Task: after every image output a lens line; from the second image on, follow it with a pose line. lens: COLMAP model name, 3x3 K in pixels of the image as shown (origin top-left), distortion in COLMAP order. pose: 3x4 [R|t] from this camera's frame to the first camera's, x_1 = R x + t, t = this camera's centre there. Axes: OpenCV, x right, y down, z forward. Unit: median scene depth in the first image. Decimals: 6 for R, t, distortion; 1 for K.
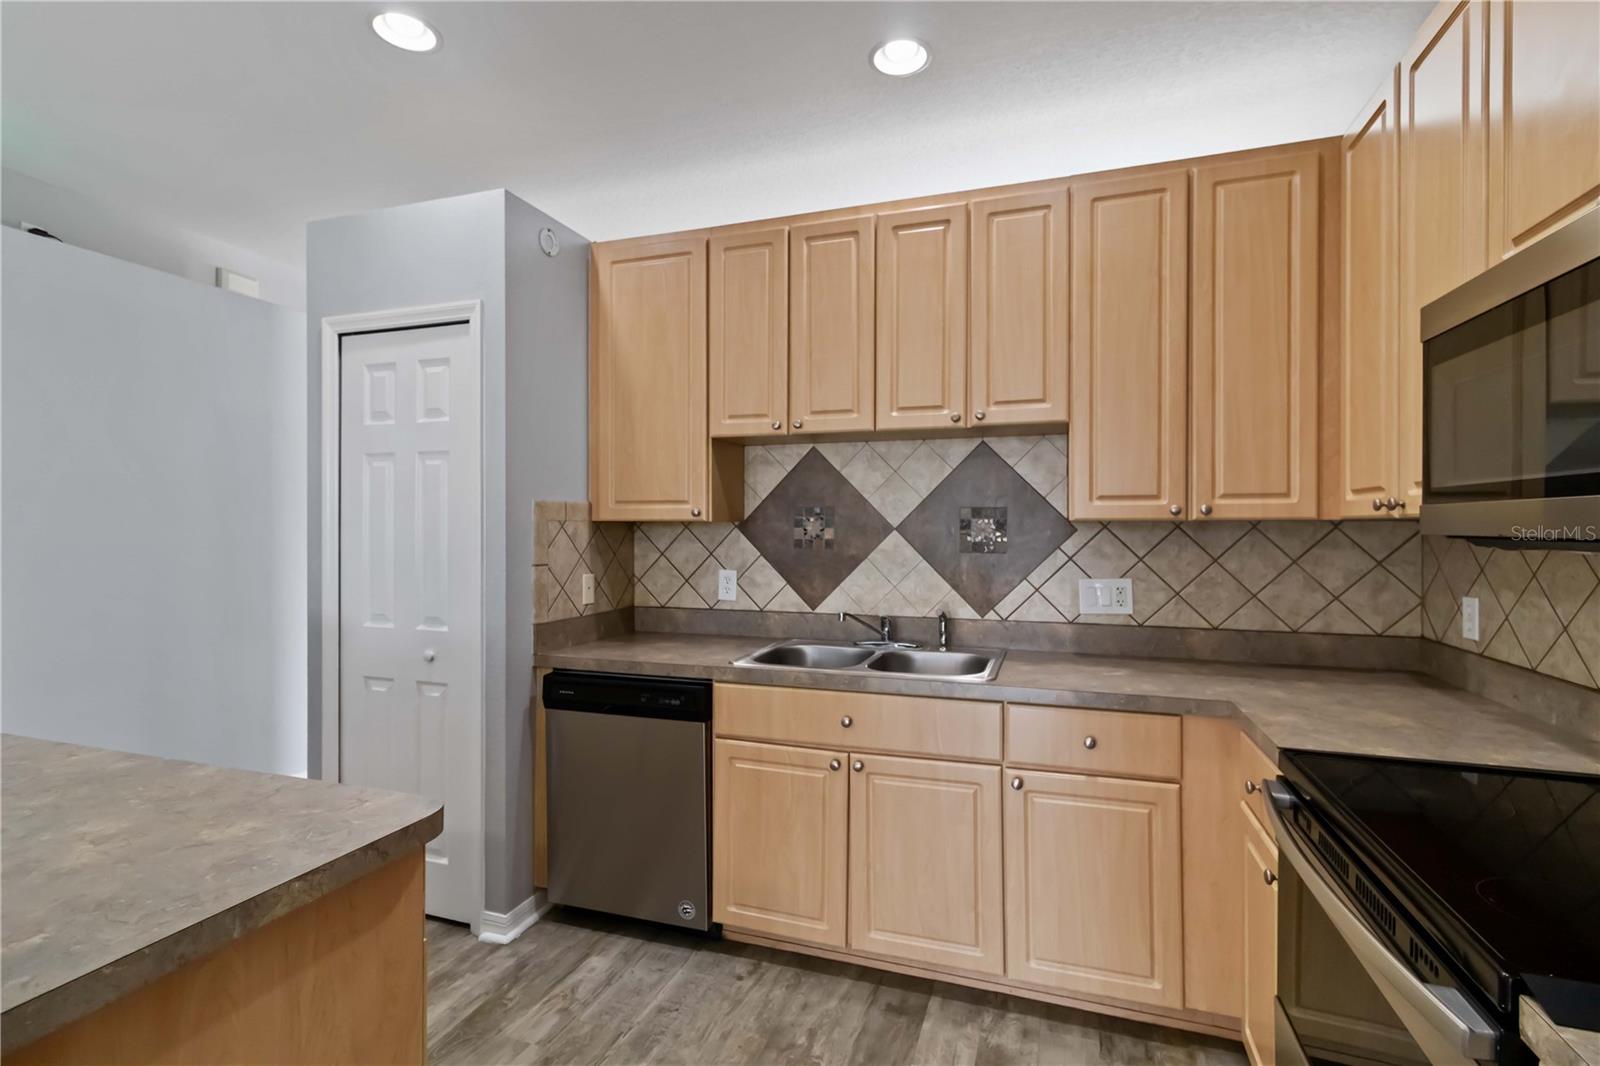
lens RADIAL K [[747.6, 0, 807.5], [0, 747.6, 524.0], [0, 0, 1]] dist [0.005913, 0.001682]
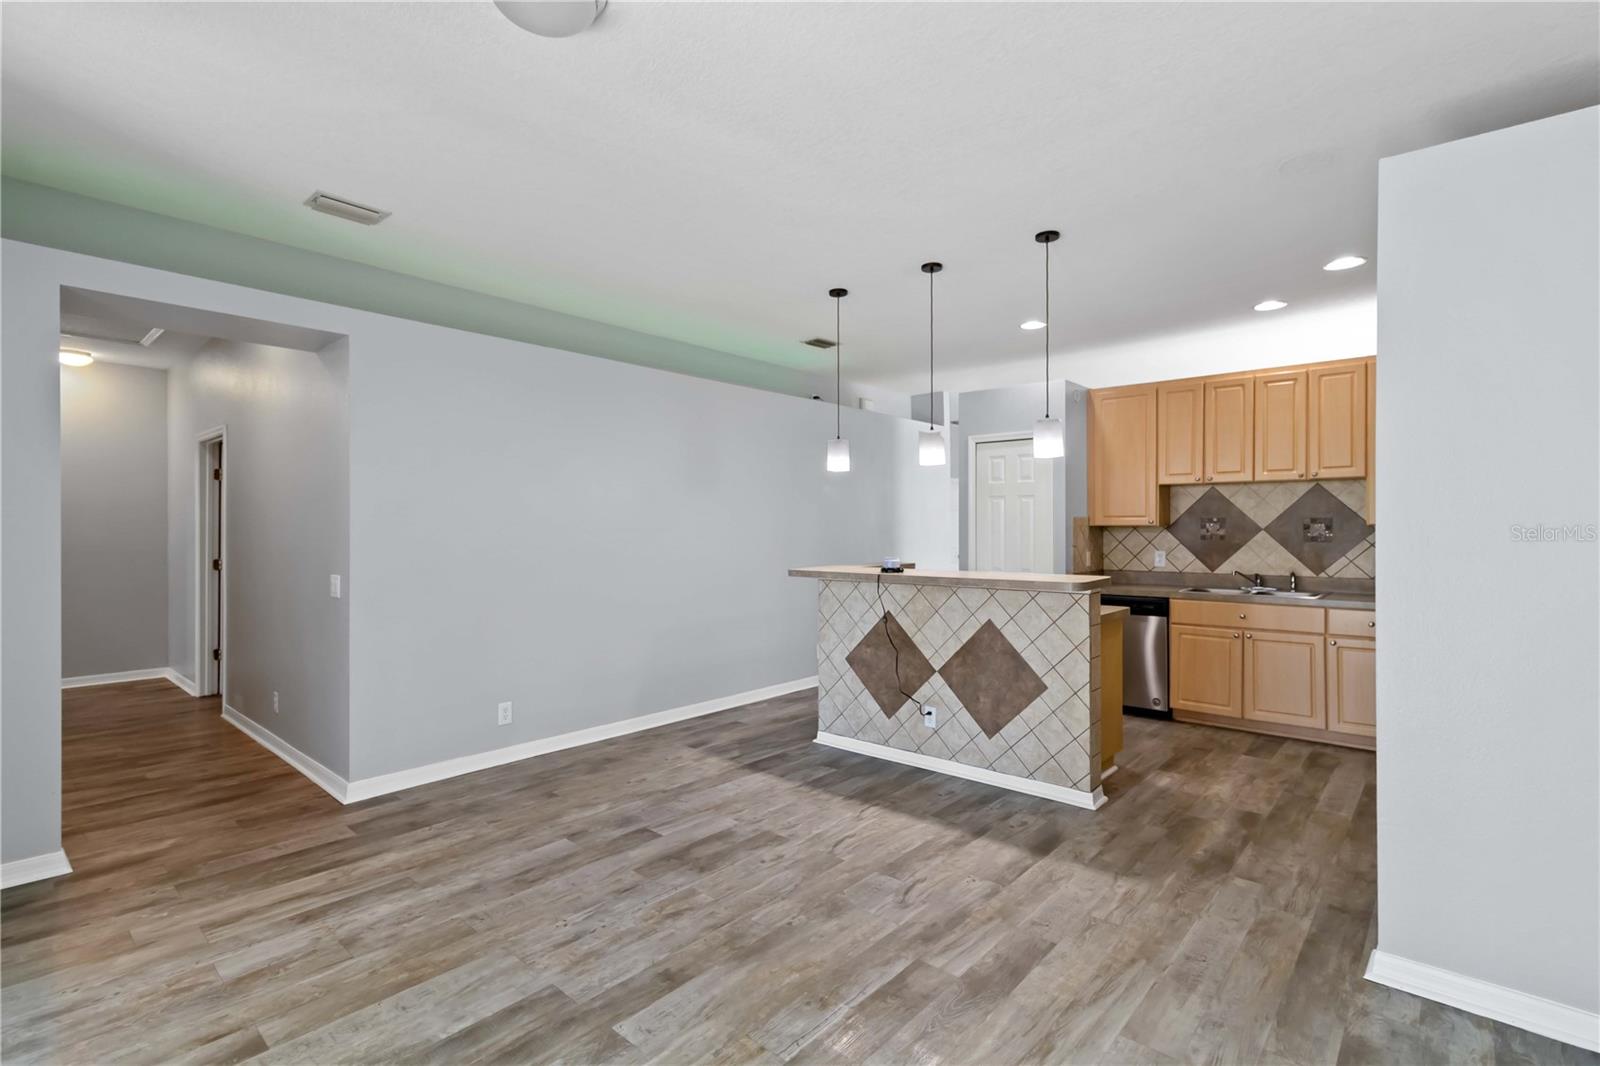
lens RADIAL K [[747.6, 0, 797.6], [0, 747.6, 529.1], [0, 0, 1]] dist [0.005913, 0.001682]
pose [[0.923109, -0.001127, -0.384536, -0.272311], [0.002654, 0.999991, 0.003440, -0.004316], [0.384528, -0.004196, 0.923104, -1.368133]]
